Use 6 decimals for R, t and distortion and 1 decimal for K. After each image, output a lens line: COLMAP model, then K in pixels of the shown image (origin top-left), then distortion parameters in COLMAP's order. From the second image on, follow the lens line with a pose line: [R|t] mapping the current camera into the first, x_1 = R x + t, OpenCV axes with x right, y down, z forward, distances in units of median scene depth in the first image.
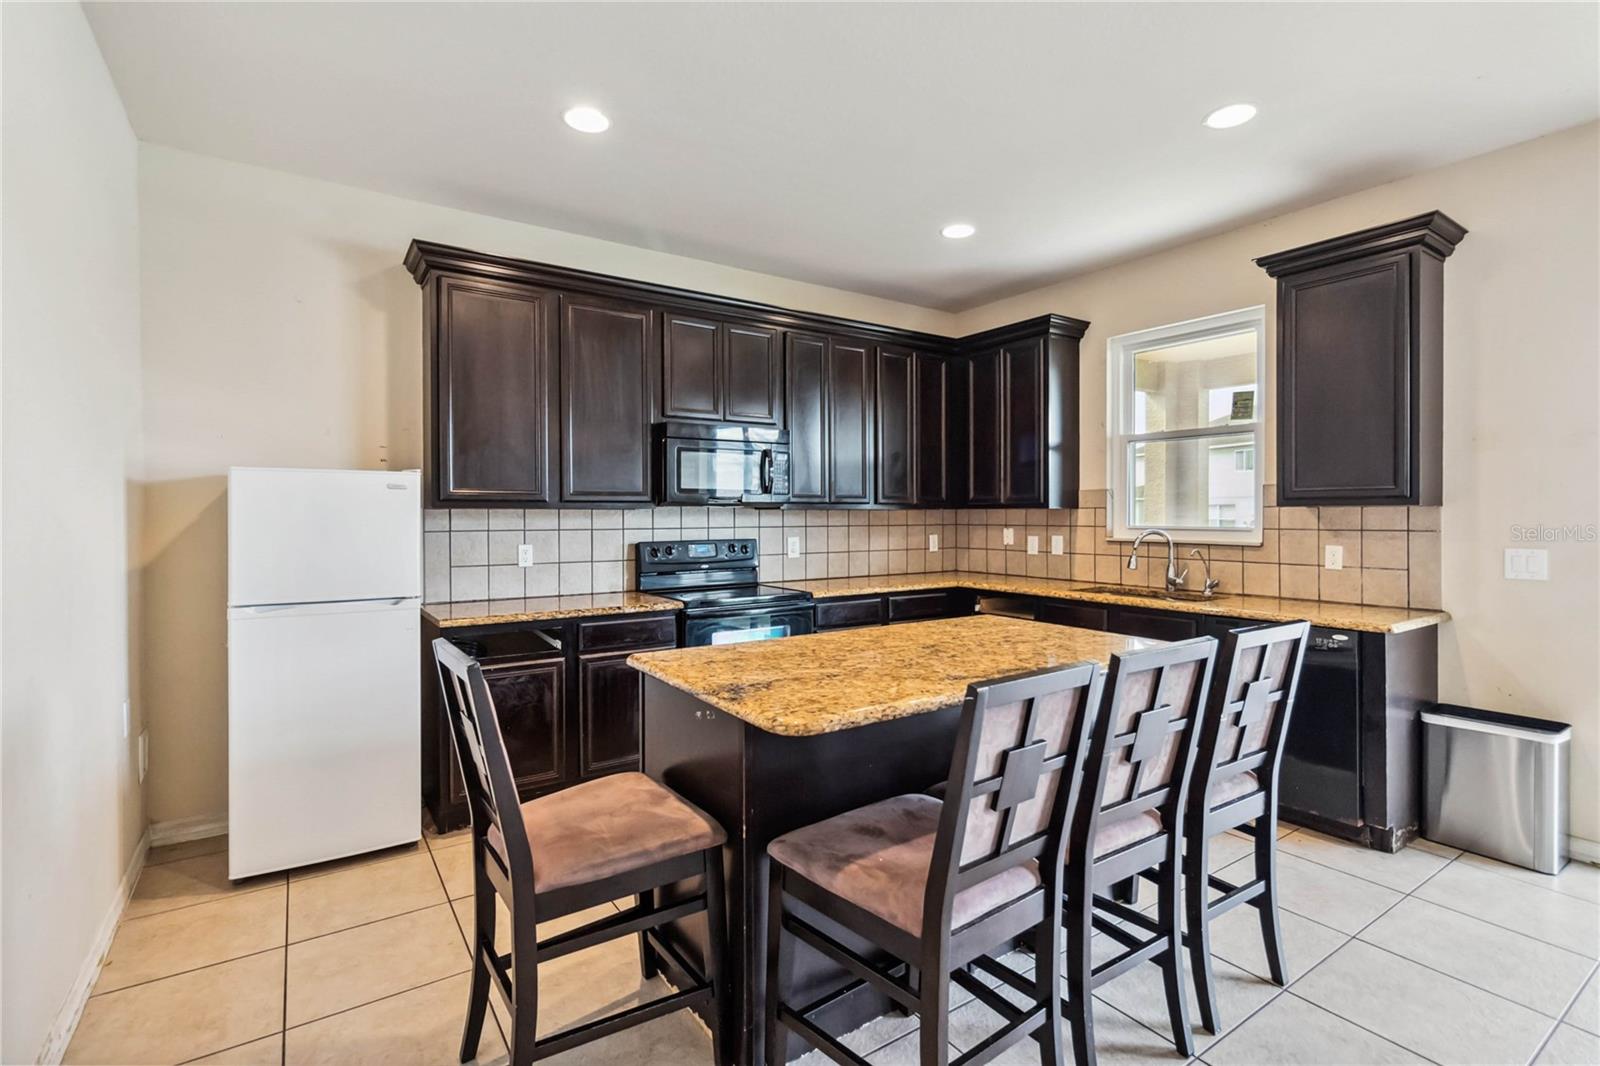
lens RADIAL K [[746.7, 0, 802.4], [0, 746.7, 510.5], [0, 0, 1]] dist [-0.000380, 0.000788]
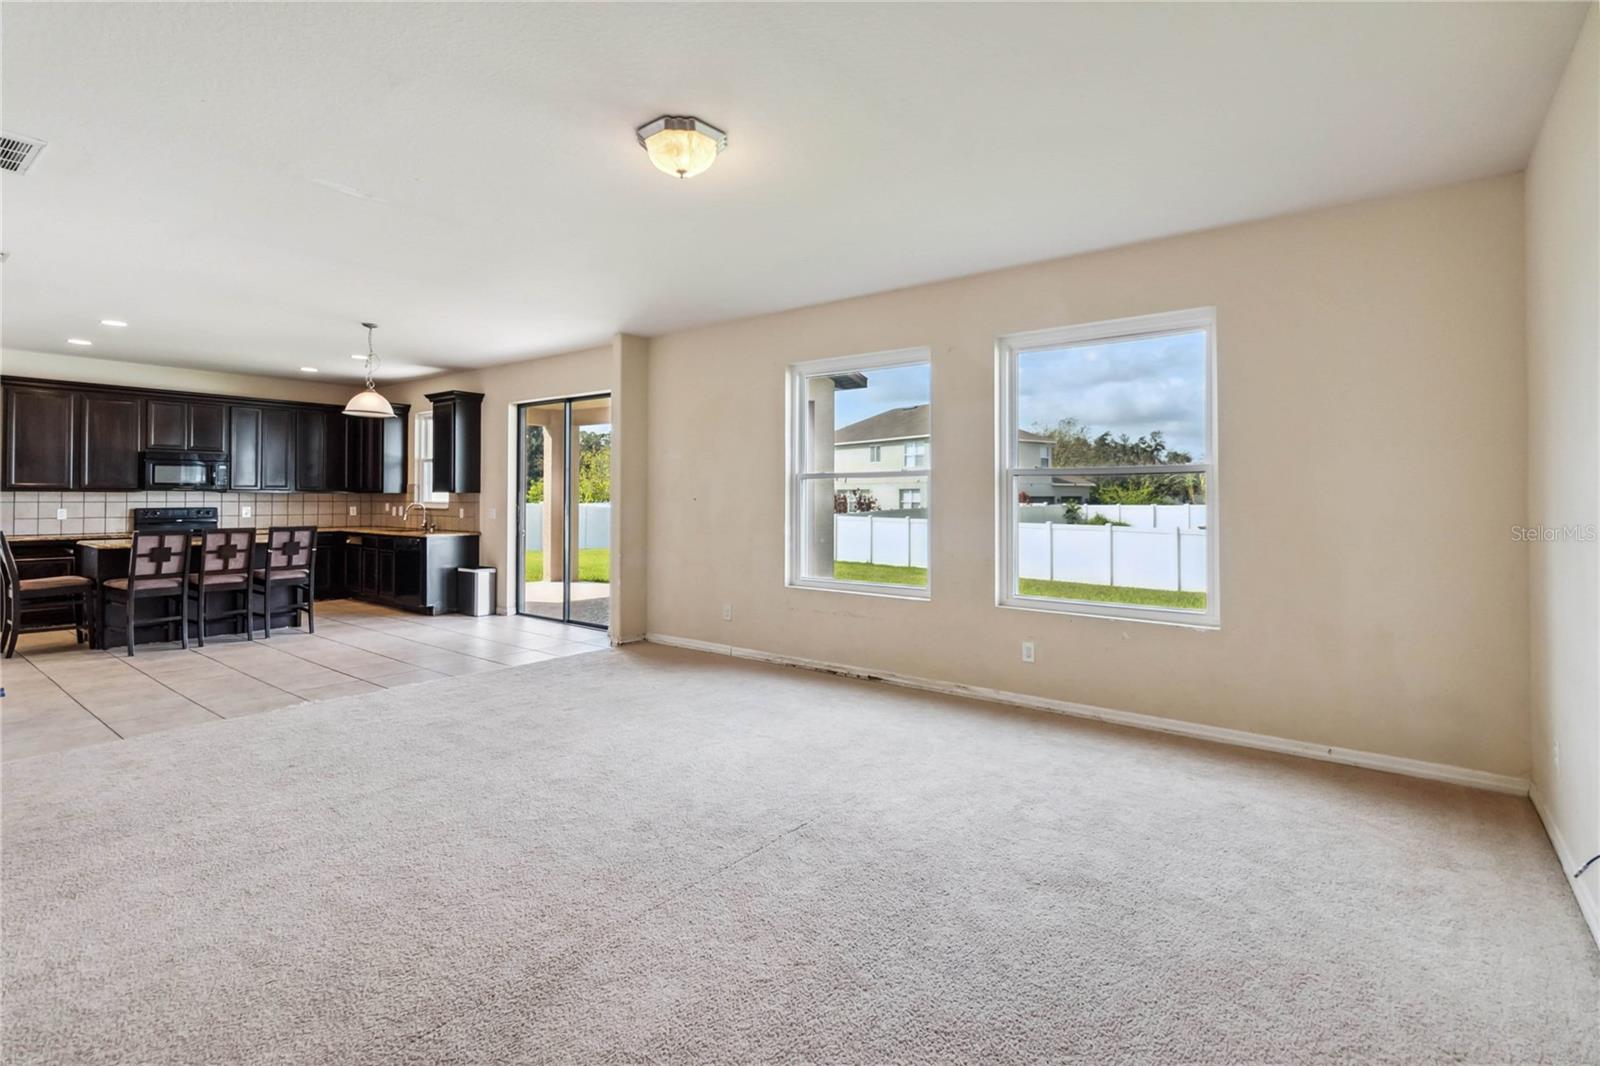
lens RADIAL K [[758.1, 0, 805.5], [0, 758.1, 490.4], [0, 0, 1]] dist [0.003290, 0.000296]
pose [[0.950343, 0.008307, 0.311094, 0.874959], [-0.007362, 0.999964, -0.004212, -0.011034], [-0.311118, 0.001713, 0.950370, -1.547847]]
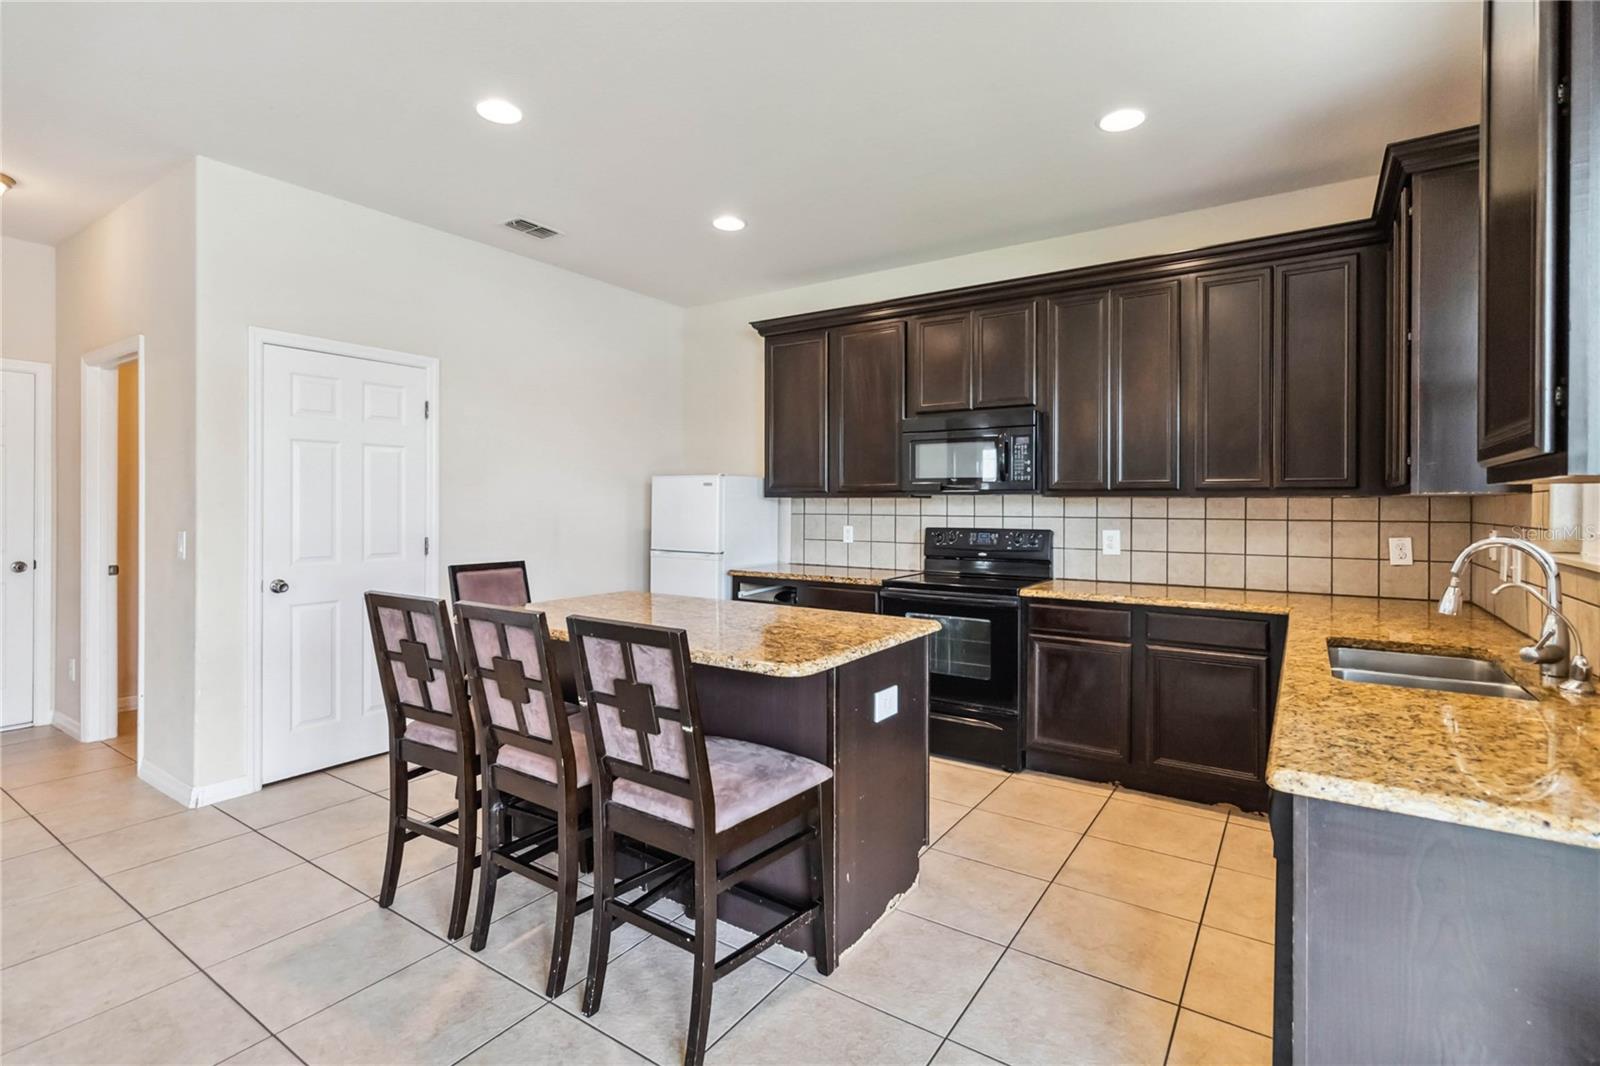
lens RADIAL K [[748.5, 0, 803.6], [0, 748.5, 506.0], [0, 0, 1]] dist [0.000433, -0.000136]
pose [[0.374167, 0.006624, -0.927338, 0.741013], [0.000447, 0.999973, 0.007323, 0.002385], [0.927361, -0.003155, 0.374154, 0.414250]]
